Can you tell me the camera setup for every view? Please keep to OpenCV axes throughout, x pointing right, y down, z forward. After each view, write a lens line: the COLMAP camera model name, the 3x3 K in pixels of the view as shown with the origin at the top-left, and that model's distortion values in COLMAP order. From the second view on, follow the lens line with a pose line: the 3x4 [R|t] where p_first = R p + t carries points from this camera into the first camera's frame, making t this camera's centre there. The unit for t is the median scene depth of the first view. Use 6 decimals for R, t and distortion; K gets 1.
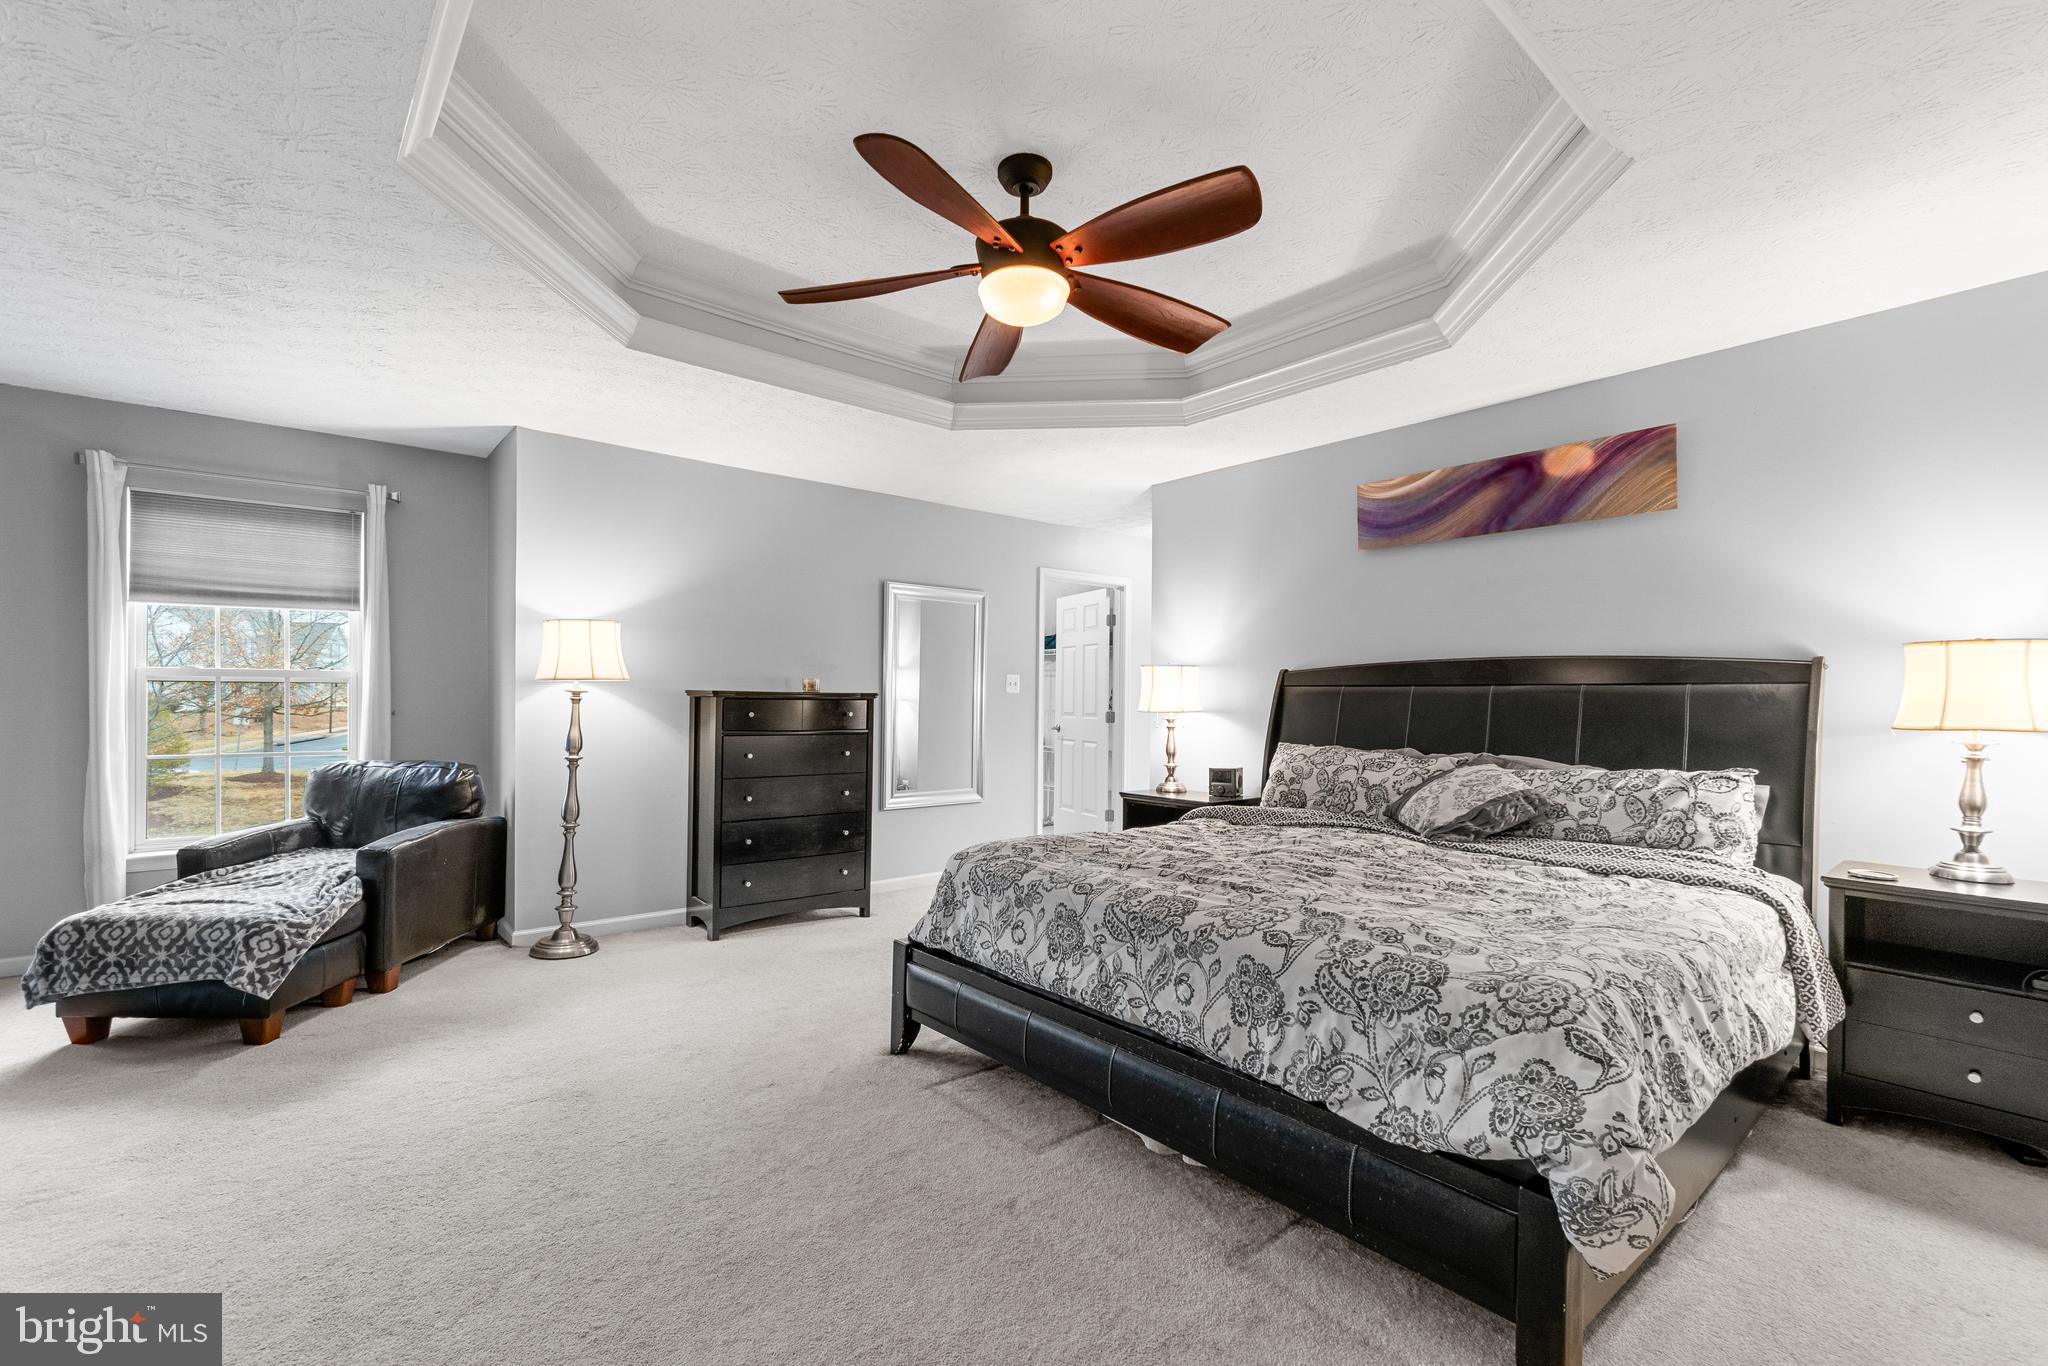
lens RADIAL K [[889.5, 0, 1006.9], [0, 889.5, 702.6], [0, 0, 1]] dist [-0.002693, 0.000311]
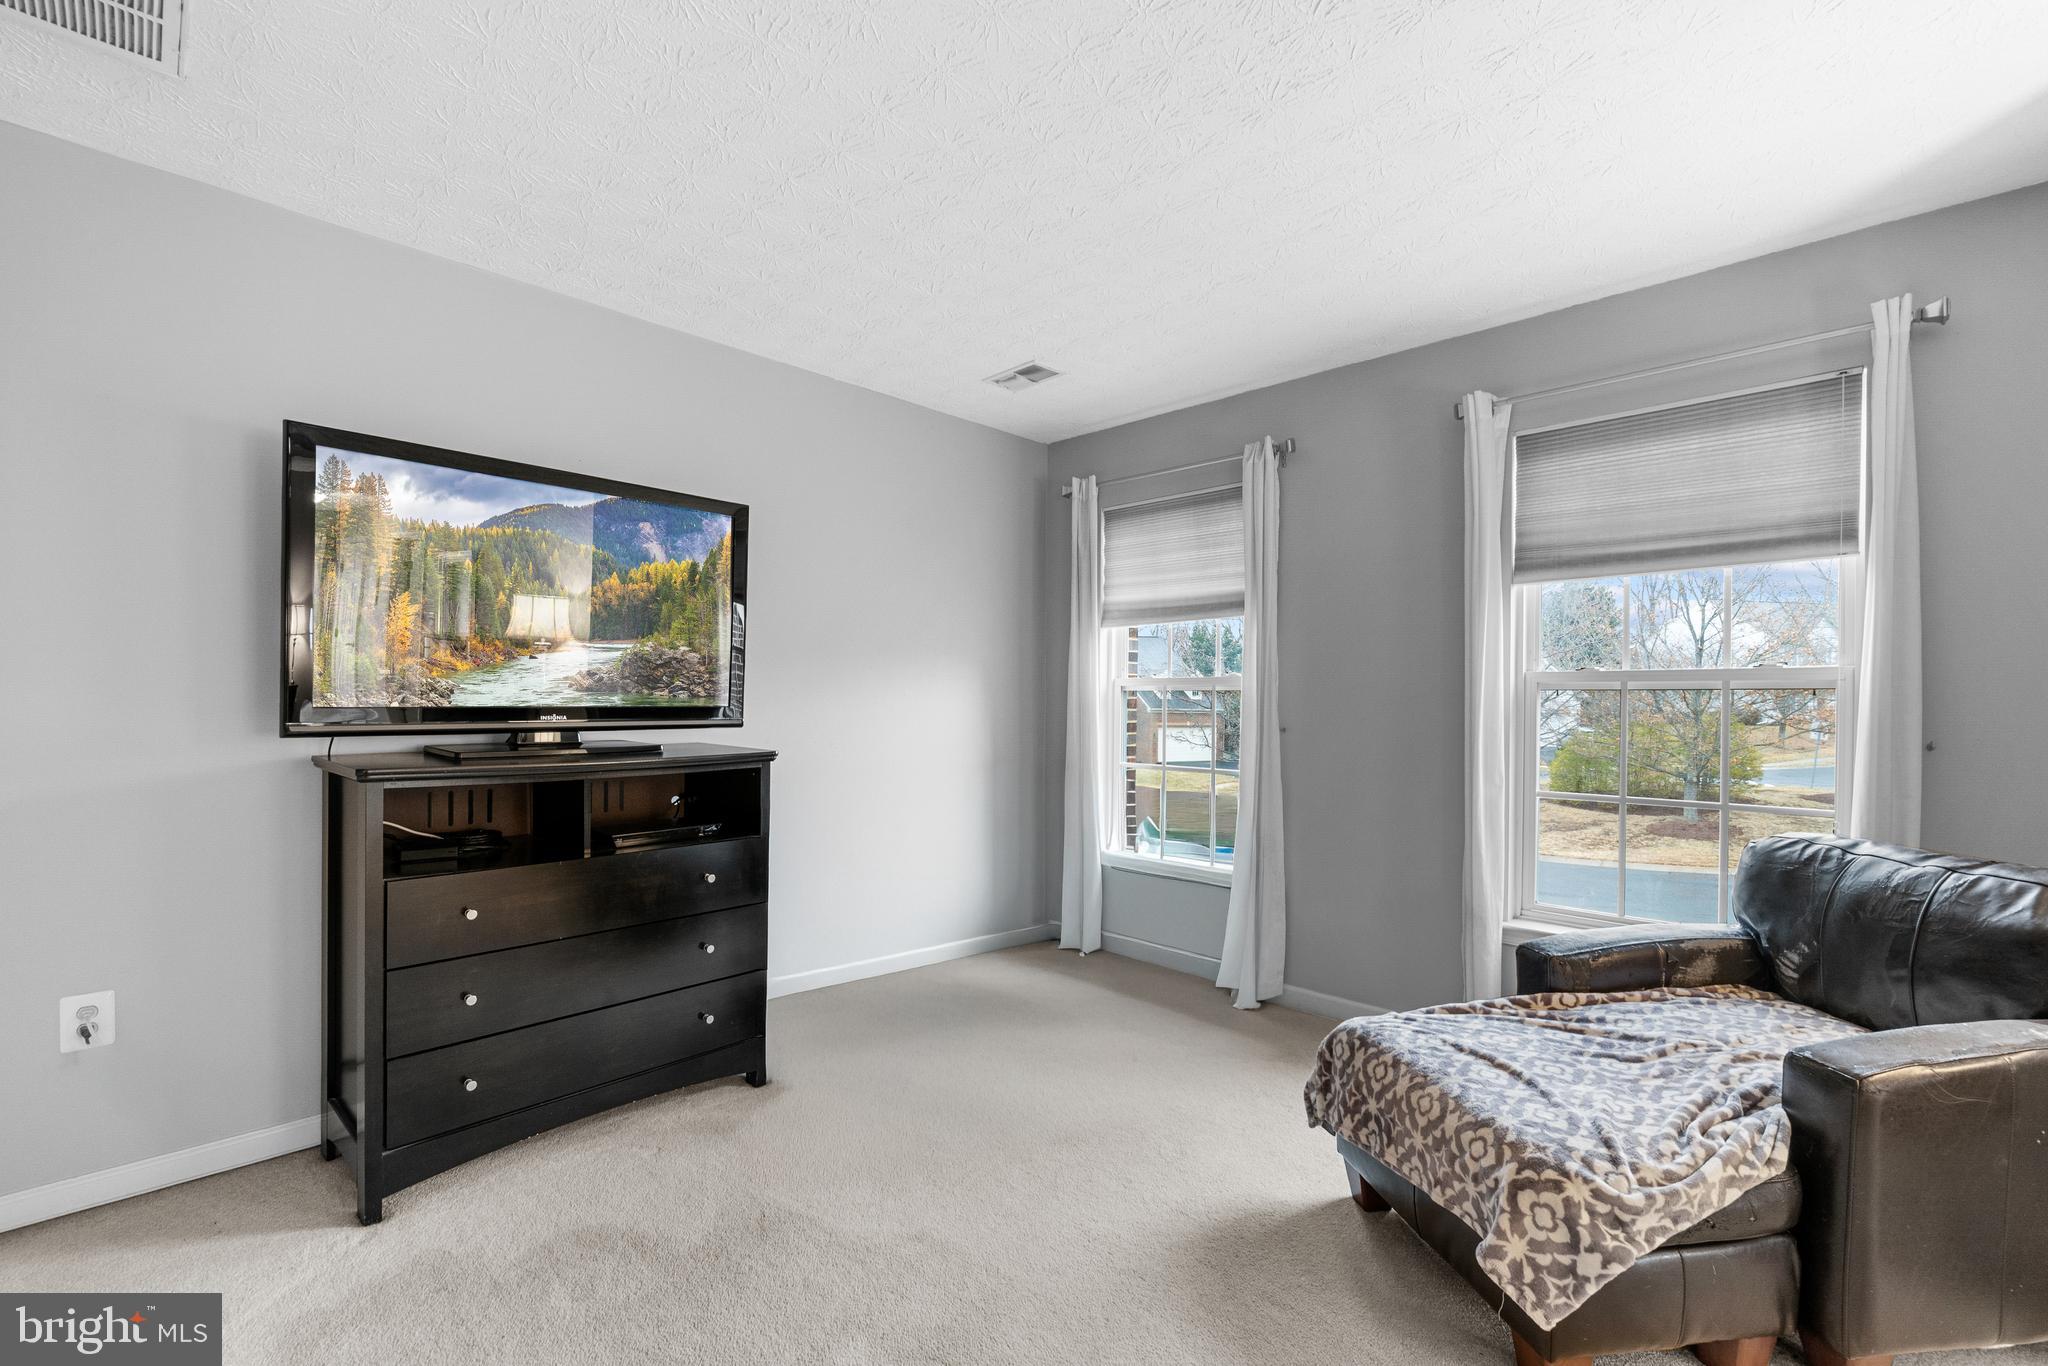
lens RADIAL K [[889.5, 0, 1006.9], [0, 889.5, 702.6], [0, 0, 1]] dist [-0.002693, 0.000311]
pose [[0.108771, -0.000384, -0.994067, -0.318544], [-0.013132, 0.999912, -0.001823, -0.007551], [0.993980, 0.013253, 0.108757, 0.546443]]
